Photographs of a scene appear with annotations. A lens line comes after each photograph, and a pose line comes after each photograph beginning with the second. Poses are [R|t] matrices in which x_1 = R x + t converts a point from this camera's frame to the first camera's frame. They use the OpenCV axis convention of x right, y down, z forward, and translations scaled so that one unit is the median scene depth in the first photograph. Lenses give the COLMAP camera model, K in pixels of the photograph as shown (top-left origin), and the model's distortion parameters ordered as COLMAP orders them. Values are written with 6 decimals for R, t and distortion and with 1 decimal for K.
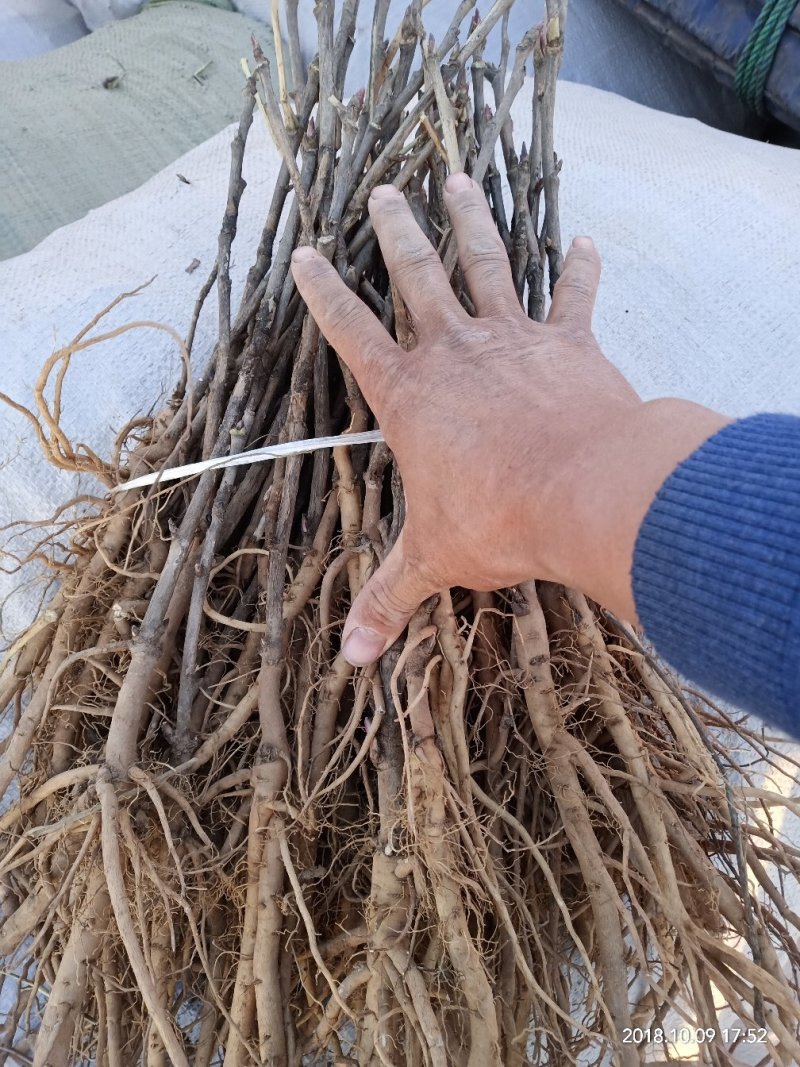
lens RADIAL K [[810.4, 0, 475.7], [0, 810.4, 600.4], [0, 0, 1]] dist [-0.003514, -0.001871]
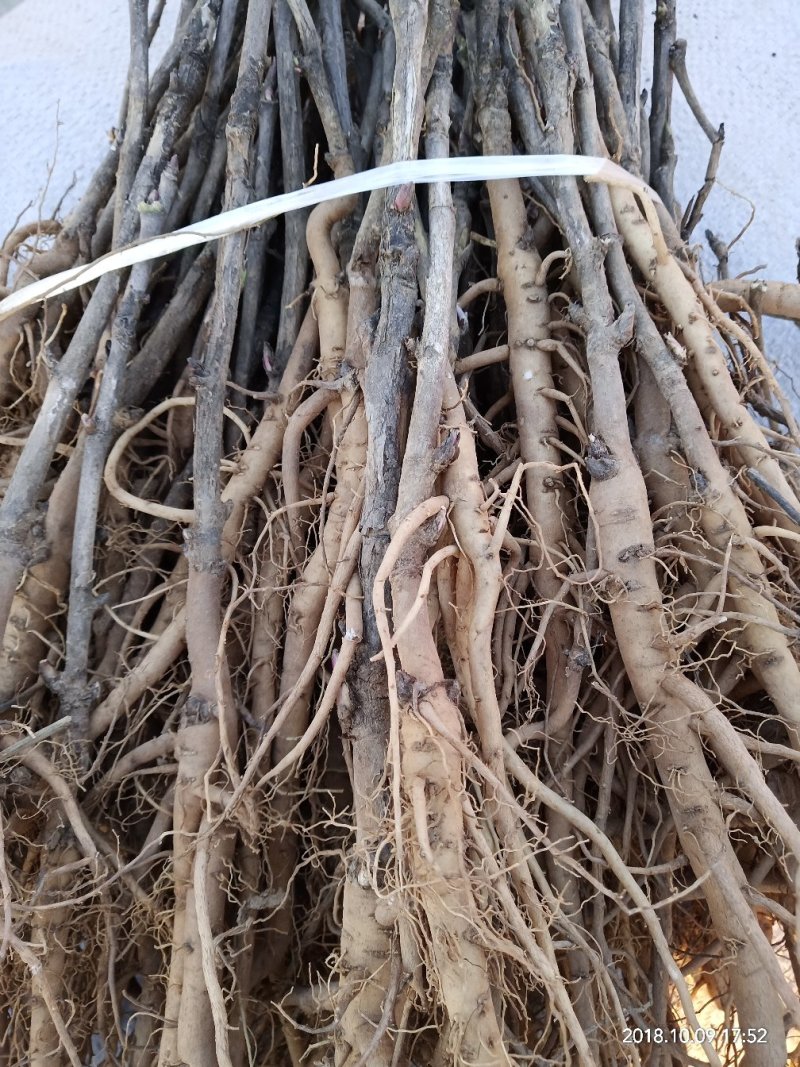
lens RADIAL K [[810.4, 0, 475.7], [0, 810.4, 600.4], [0, 0, 1]] dist [-0.003514, -0.001871]
pose [[0.987294, -0.013009, -0.158373, 0.057787], [0.021804, 0.998307, 0.053928, 0.073548], [0.157403, -0.056696, 0.985906, 0.407554]]
